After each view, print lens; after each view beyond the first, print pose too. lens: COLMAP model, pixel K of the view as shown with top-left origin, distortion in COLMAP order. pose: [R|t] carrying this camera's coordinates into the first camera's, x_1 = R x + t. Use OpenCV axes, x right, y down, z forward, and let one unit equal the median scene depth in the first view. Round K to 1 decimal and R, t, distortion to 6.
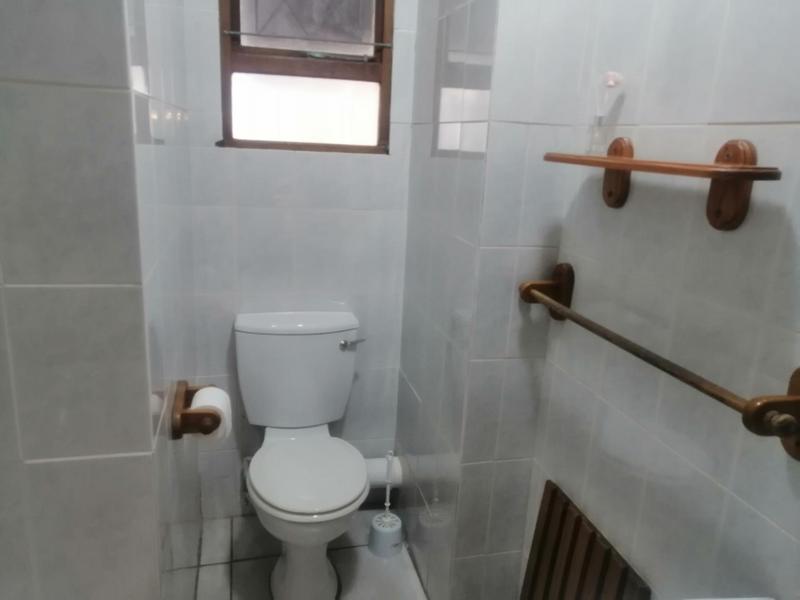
lens RADIAL K [[616.4, 0, 402.0], [0, 616.4, 298.3], [0, 0, 1]] dist [-0.012838, 0.036349]
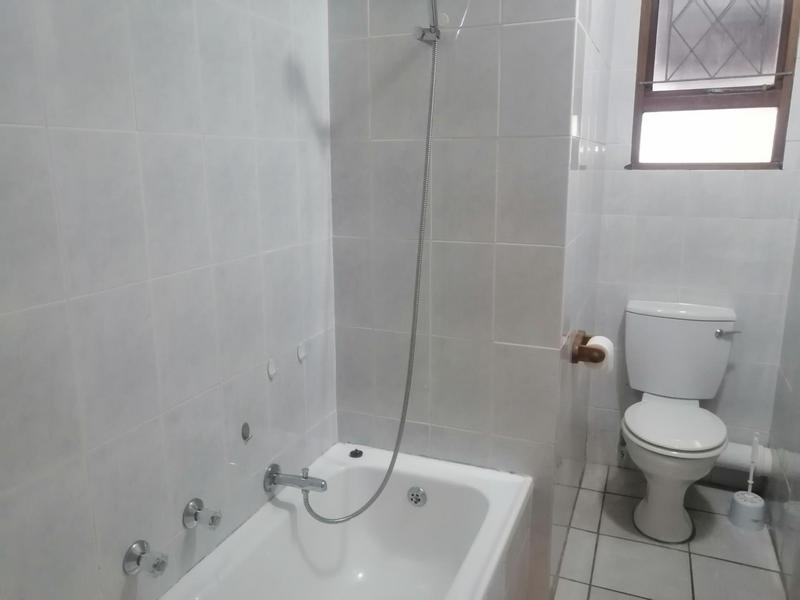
lens RADIAL K [[616.4, 0, 402.0], [0, 616.4, 298.3], [0, 0, 1]] dist [-0.012838, 0.036349]
pose [[0.797456, 0.077334, -0.598400, 0.121614], [-0.105639, 0.994329, -0.012278, 0.089849], [0.594057, 0.073006, 0.801103, -0.303979]]
